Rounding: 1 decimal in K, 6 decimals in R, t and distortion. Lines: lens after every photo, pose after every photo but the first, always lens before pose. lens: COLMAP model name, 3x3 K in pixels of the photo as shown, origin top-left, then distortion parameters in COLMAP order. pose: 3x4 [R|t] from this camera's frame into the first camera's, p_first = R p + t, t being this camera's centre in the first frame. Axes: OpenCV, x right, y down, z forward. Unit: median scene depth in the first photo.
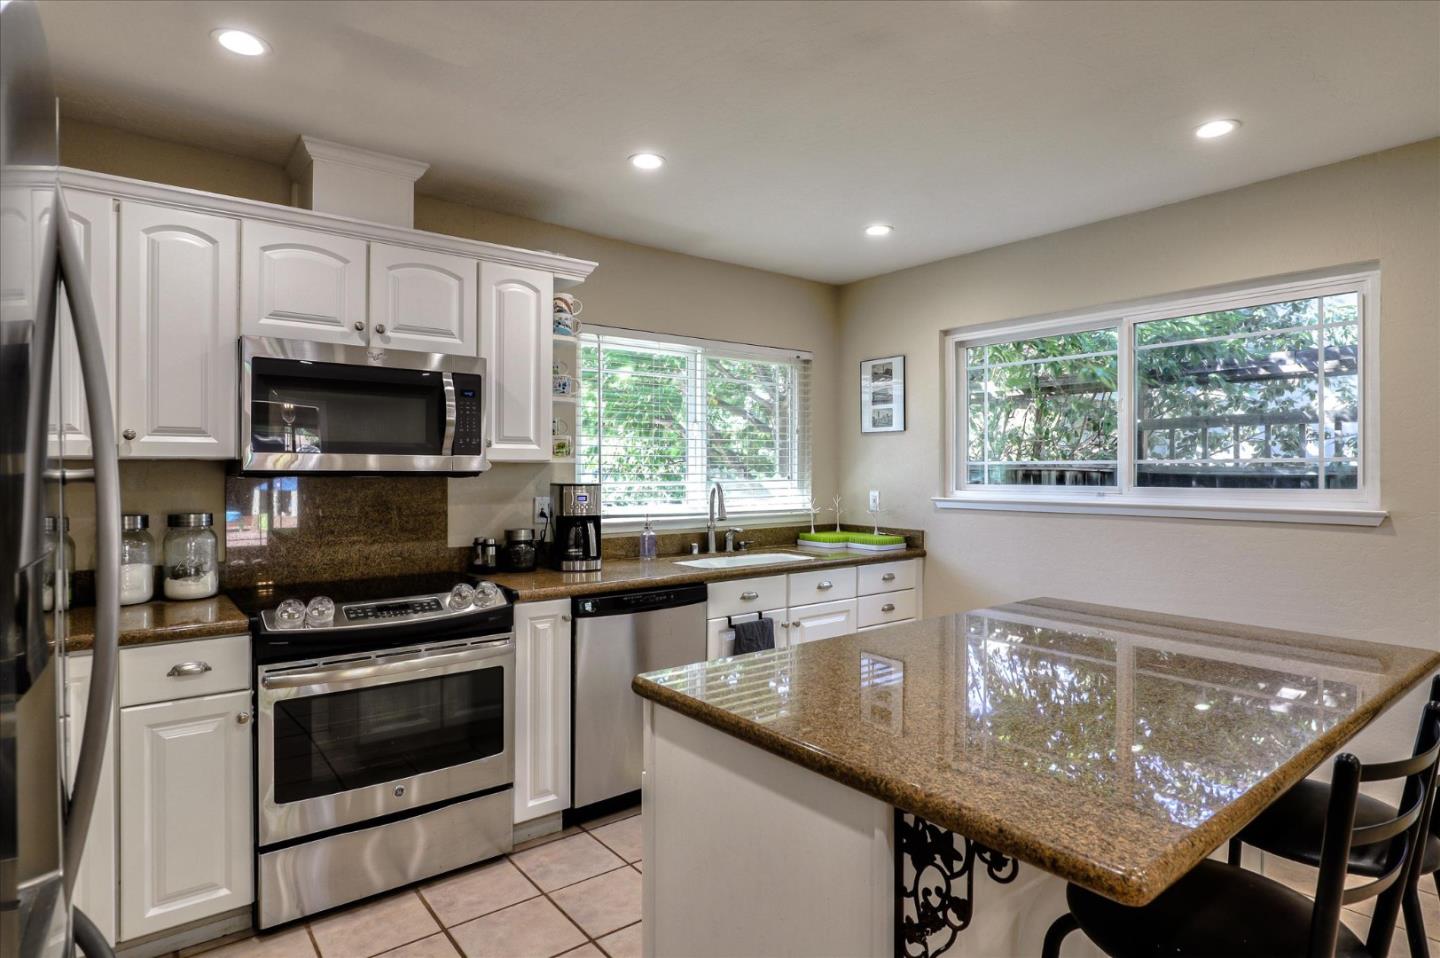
lens RADIAL K [[769.7, 0, 724.1], [0, 769.7, 472.6], [0, 0, 1]] dist [-0.004383, 0.001659]
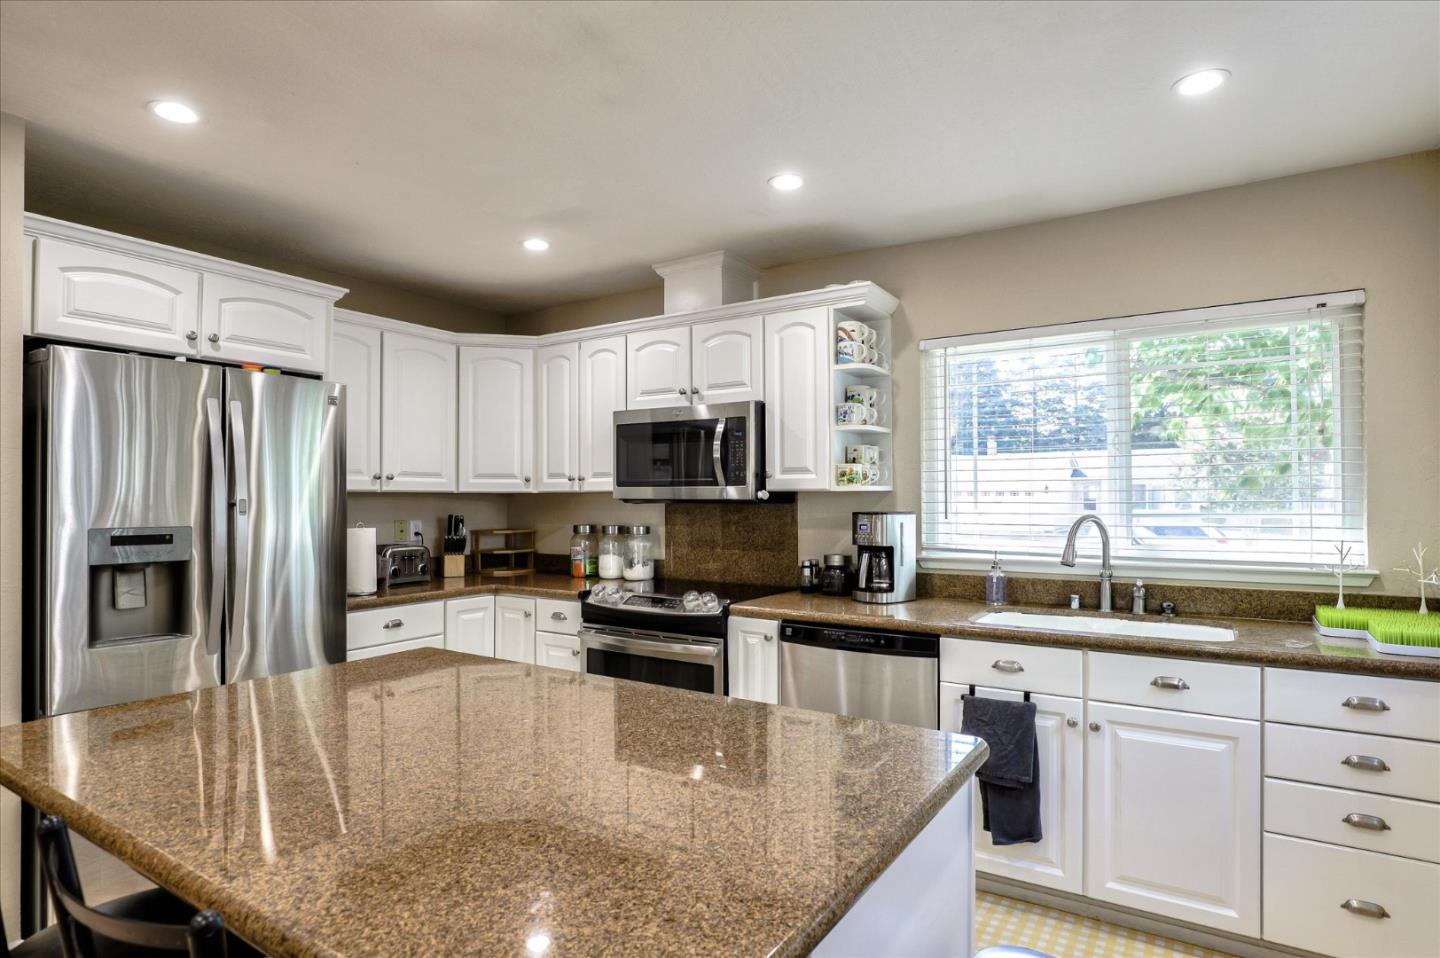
lens RADIAL K [[788.2, 0, 724.7], [0, 788.2, 490.1], [0, 0, 1]] dist [-0.004403, -0.000483]
pose [[0.327444, -0.007296, -0.944842, 0.708256], [0.000203, 0.999971, -0.007651, -0.006012], [0.944870, 0.002314, 0.327436, 0.515198]]
